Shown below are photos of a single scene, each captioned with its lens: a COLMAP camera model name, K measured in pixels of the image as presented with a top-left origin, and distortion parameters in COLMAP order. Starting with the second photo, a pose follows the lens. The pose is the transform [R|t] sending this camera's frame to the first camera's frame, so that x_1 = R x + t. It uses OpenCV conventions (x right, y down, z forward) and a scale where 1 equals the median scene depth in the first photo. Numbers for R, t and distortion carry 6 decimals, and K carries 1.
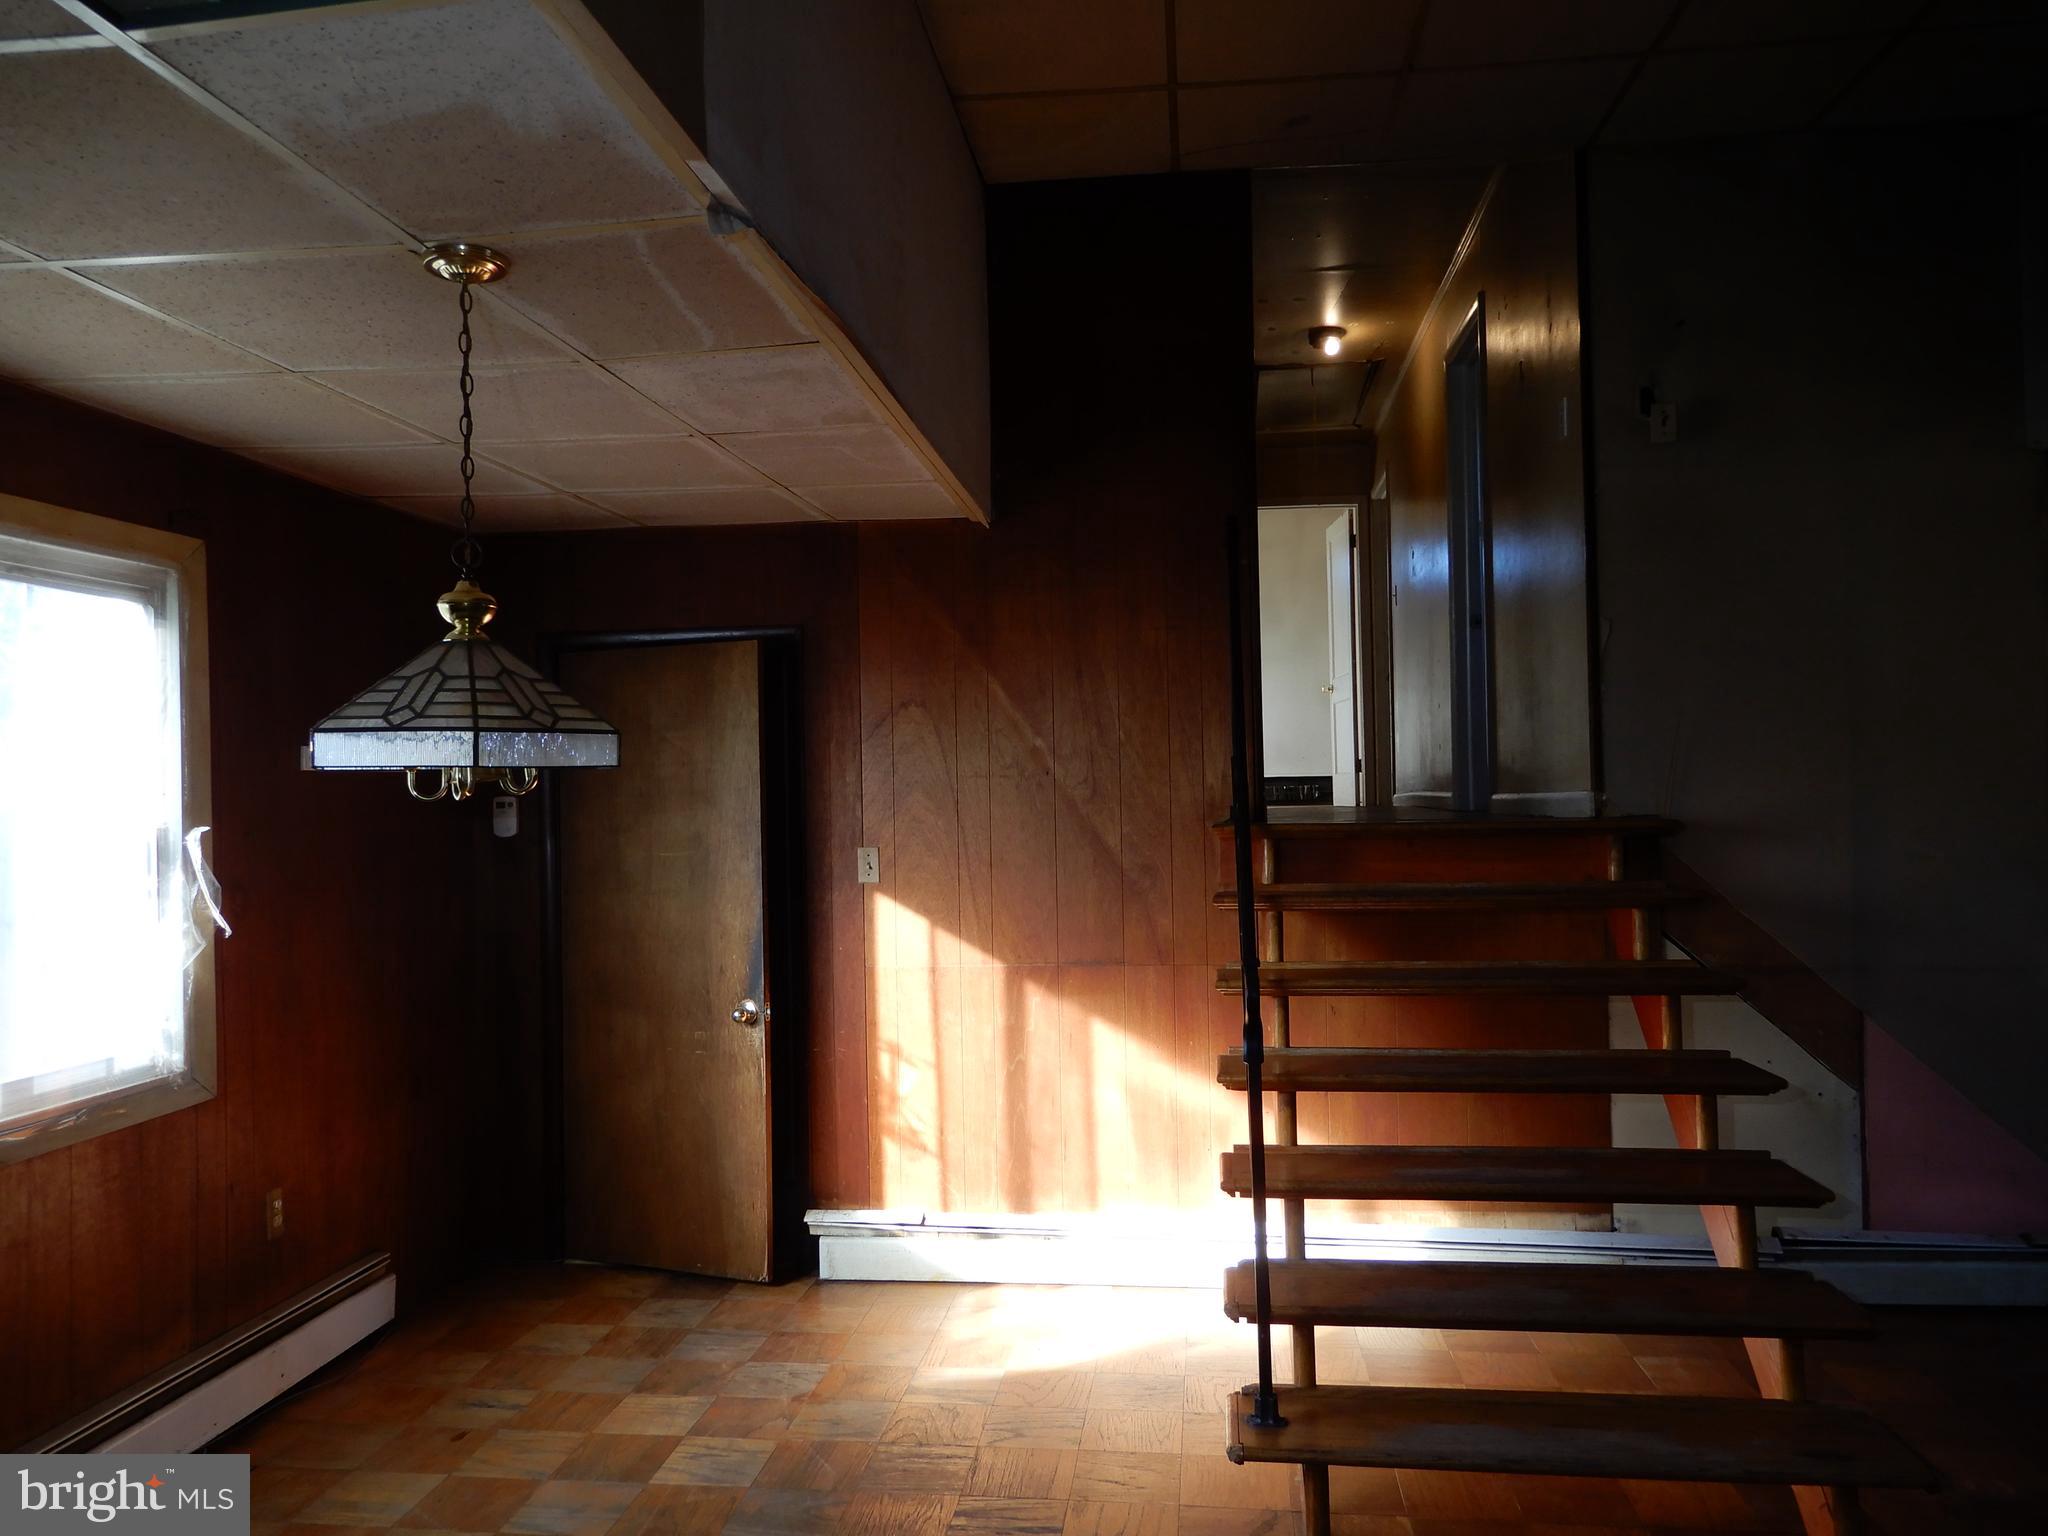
lens RADIAL K [[1452.1, 0, 1021.1], [0, 1452.1, 757.5], [0, 0, 1]] dist [-0.002609, 0.005747]
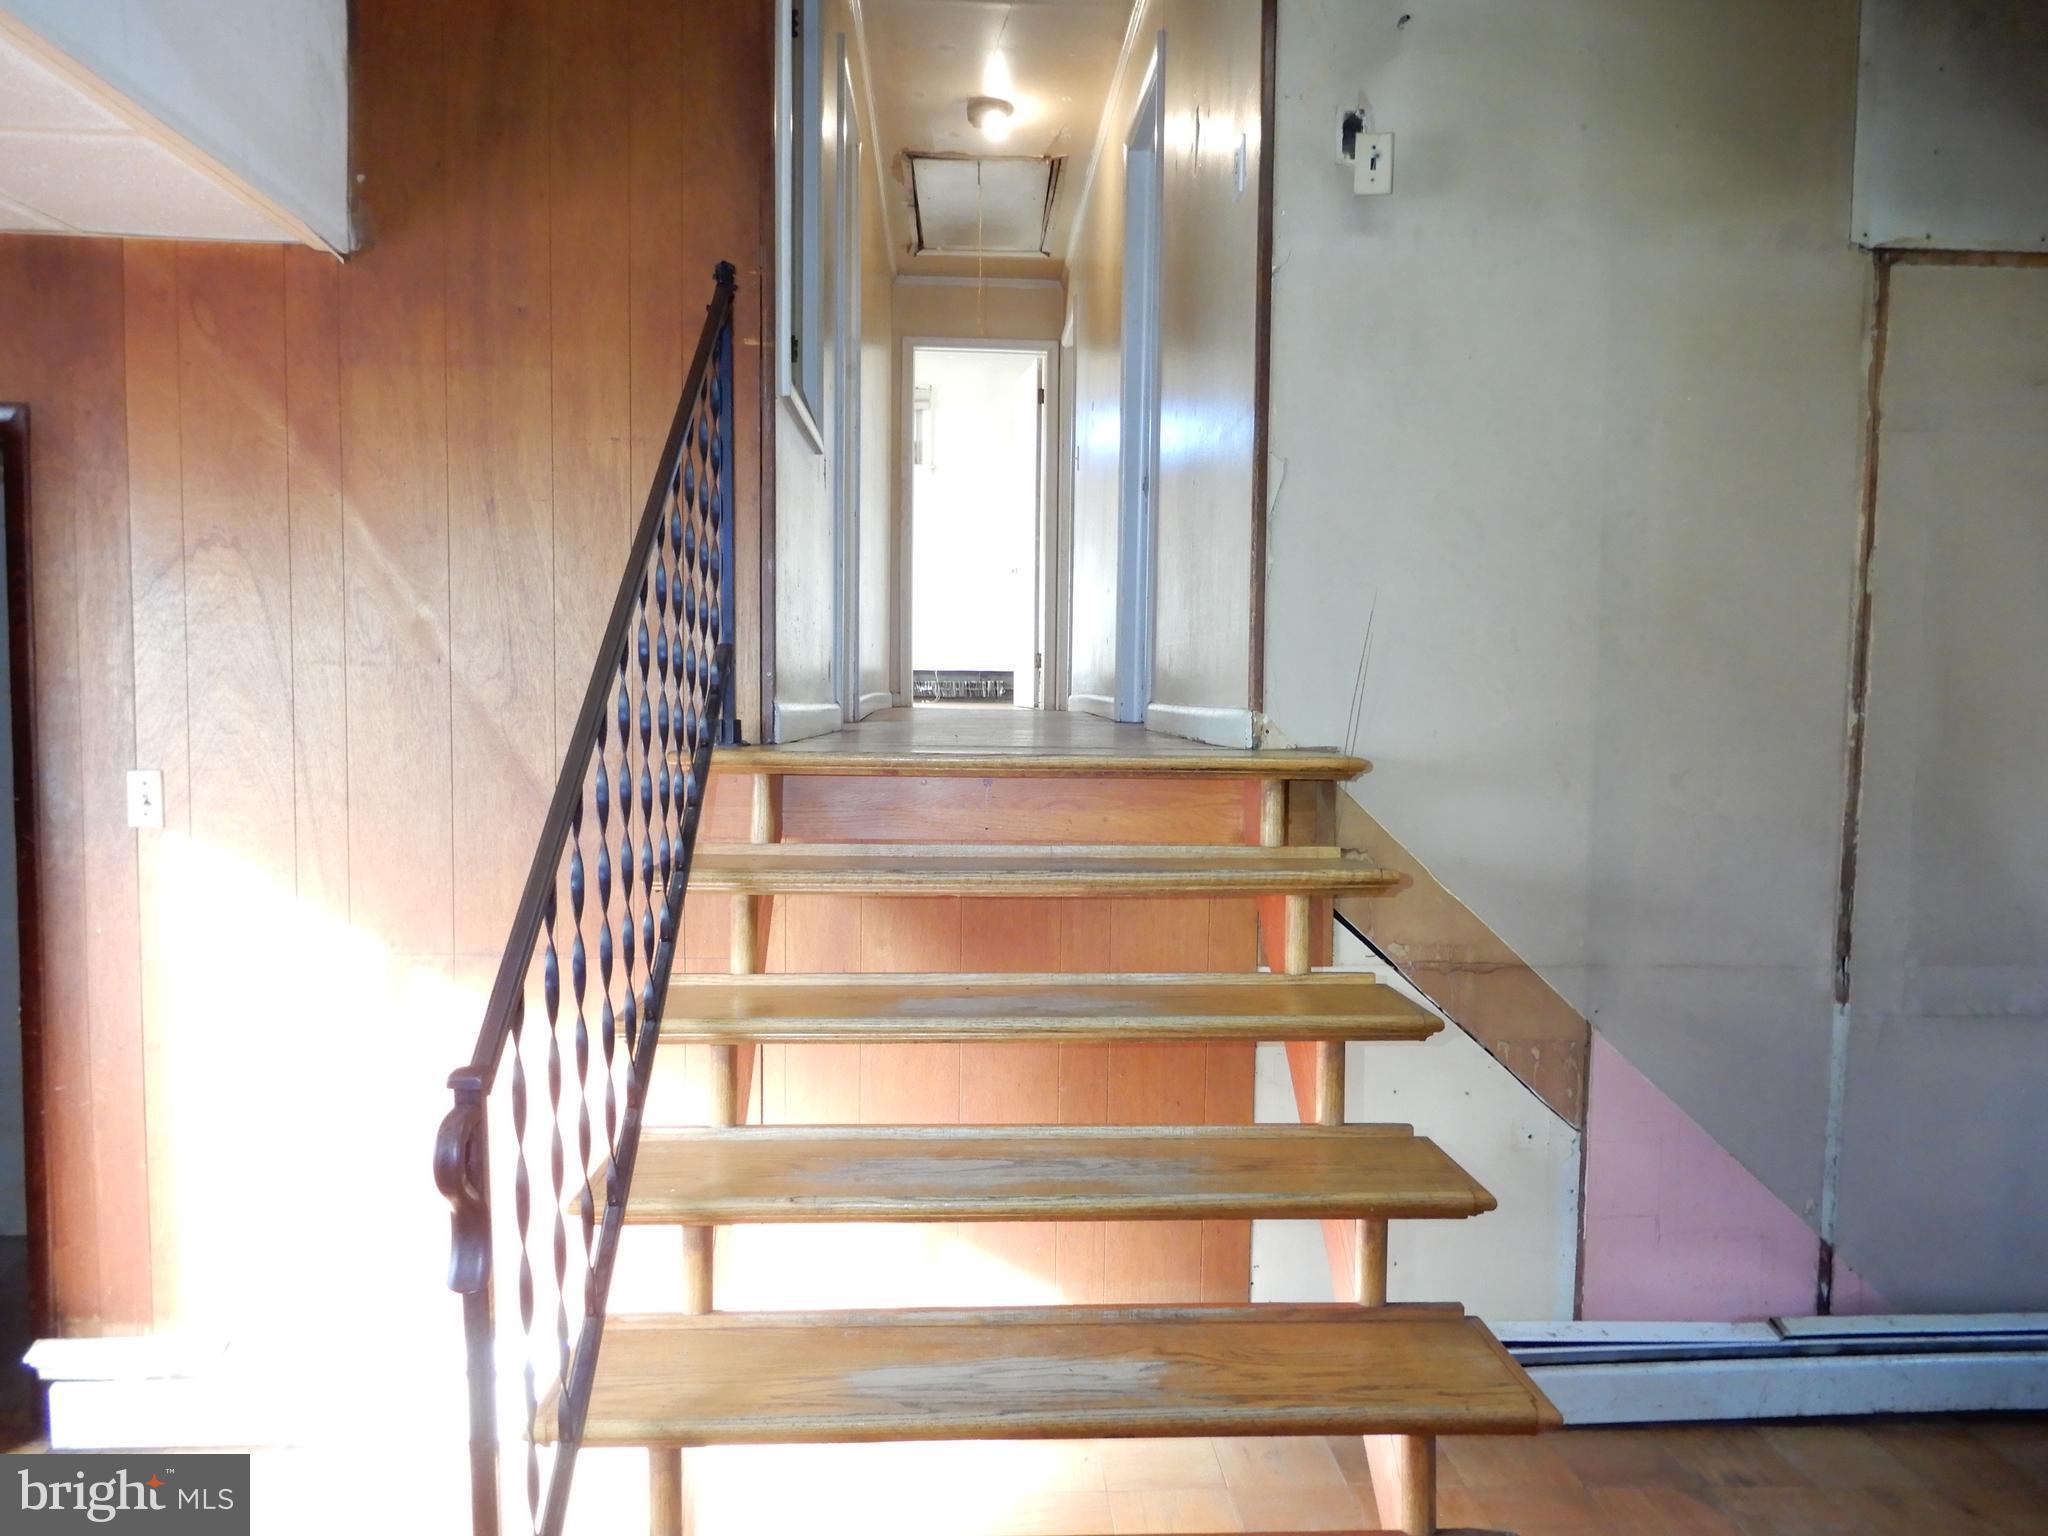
lens RADIAL K [[1452.1, 0, 1021.1], [0, 1452.1, 757.7], [0, 0, 1]] dist [-0.002609, 0.005747]
pose [[0.984514, 0.018479, 0.174332, 0.160198], [-0.031995, 0.996667, 0.075043, -0.002744], [-0.172364, -0.079458, 0.981823, 0.326323]]
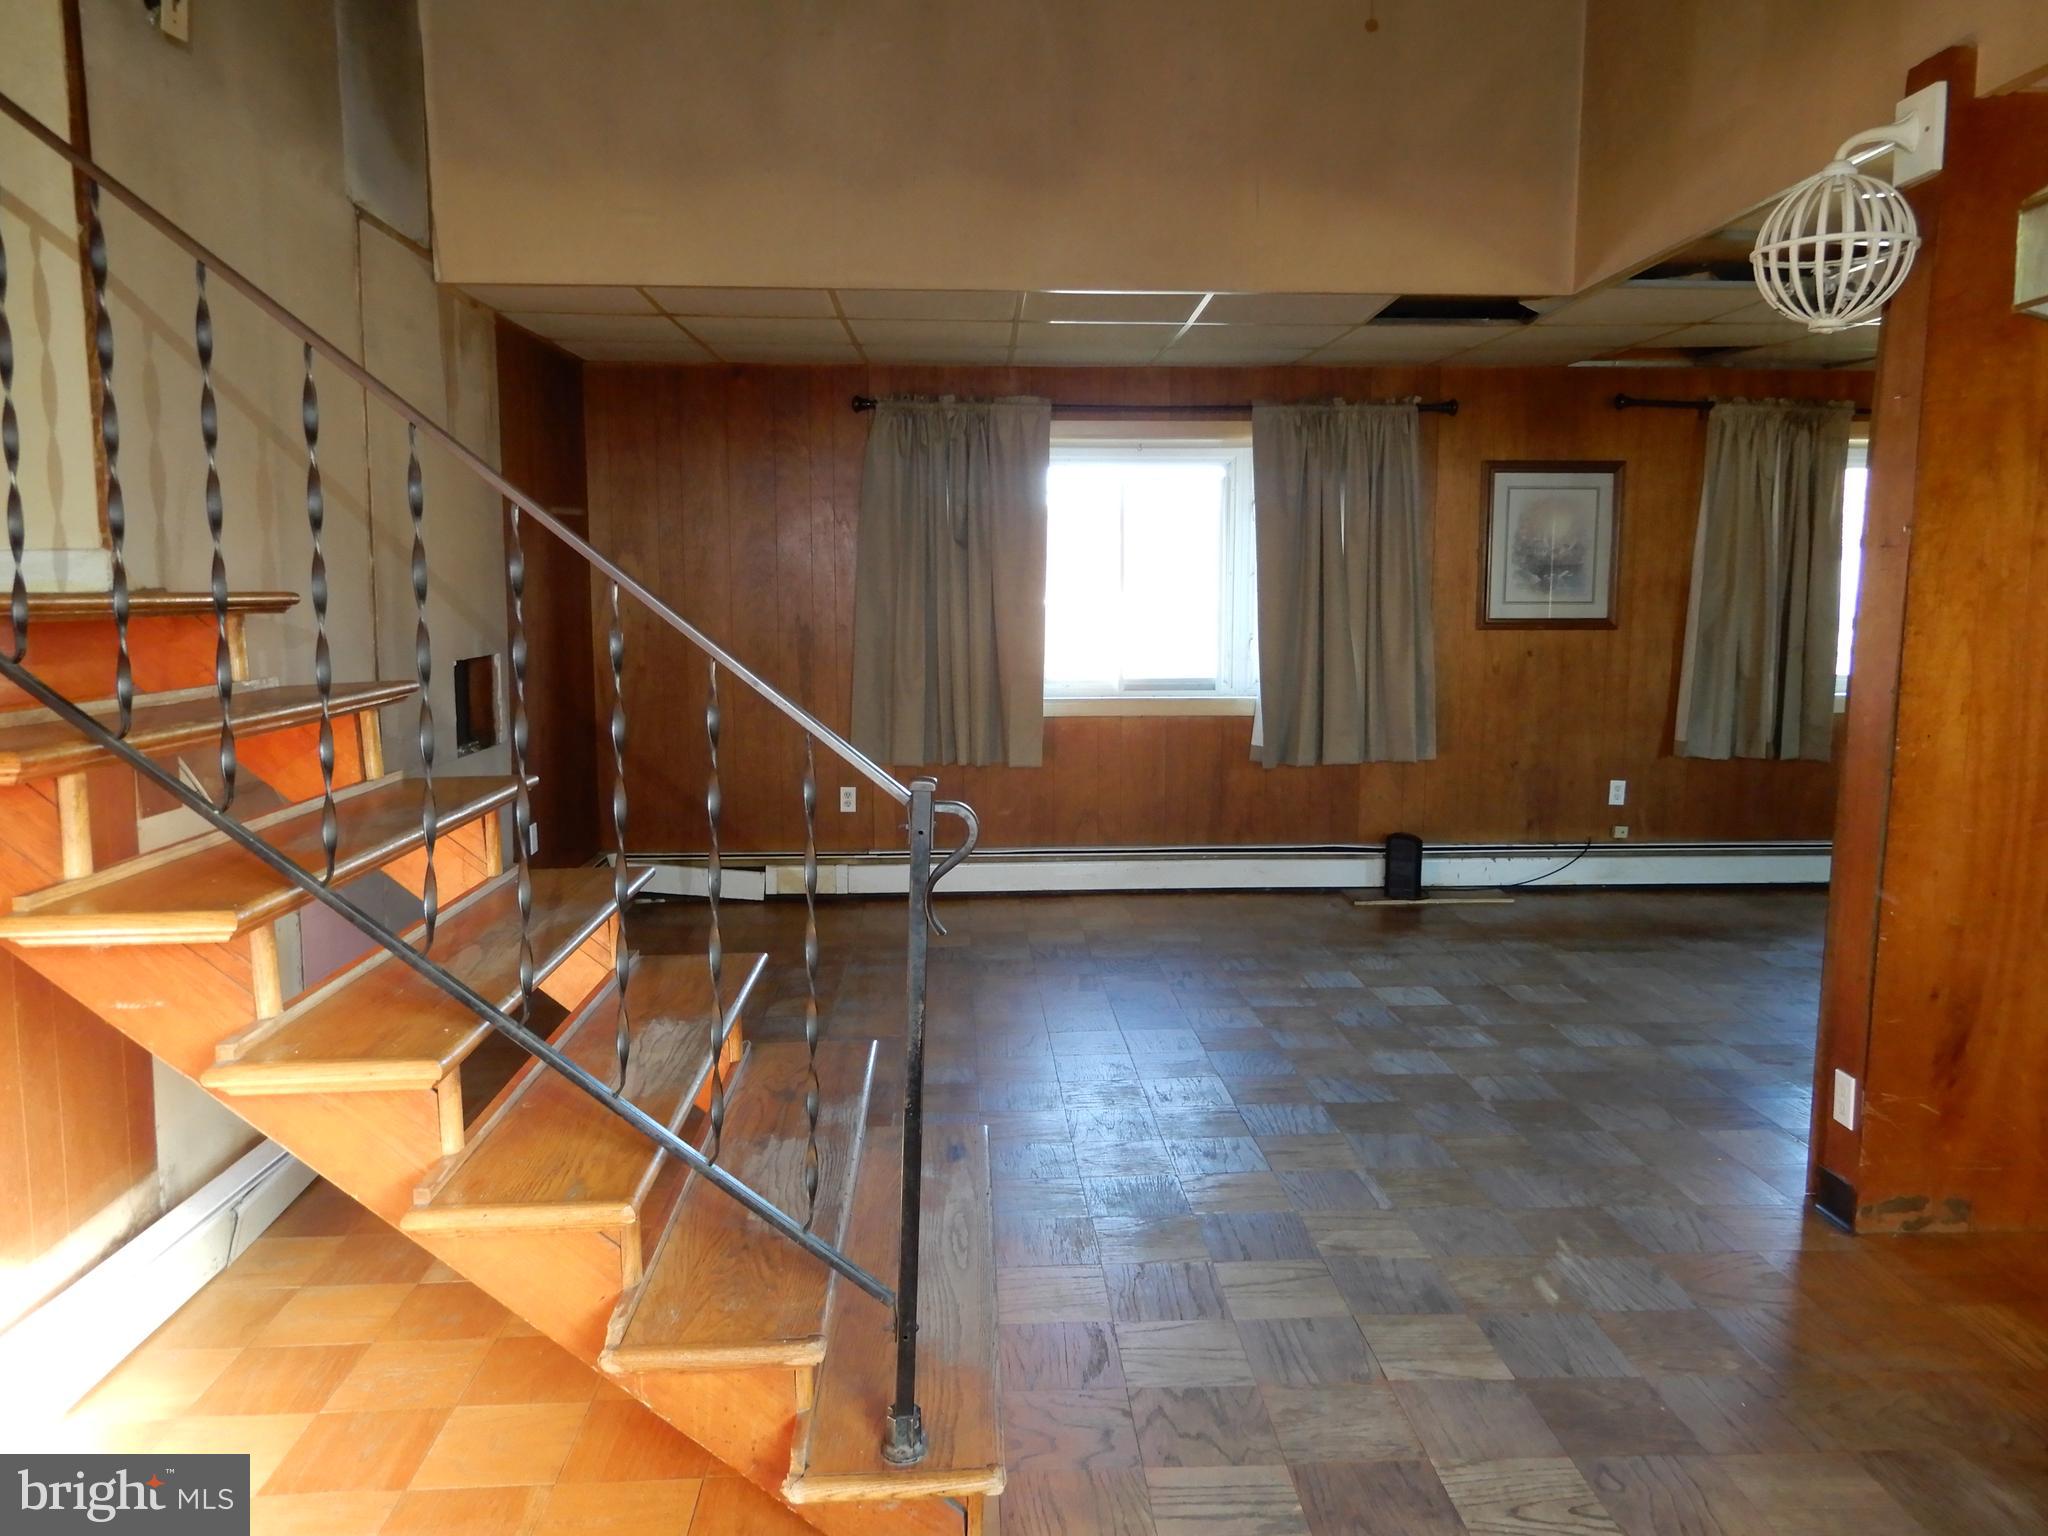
lens RADIAL K [[1452.1, 0, 1026.0], [0, 1452.1, 763.2], [0, 0, 1]] dist [-0.002609, 0.005747]
pose [[-0.168963, -0.104878, 0.980027, -0.306883], [-0.023509, 0.994469, 0.102370, 0.039880], [-0.985342, -0.005742, -0.170493, 0.675268]]
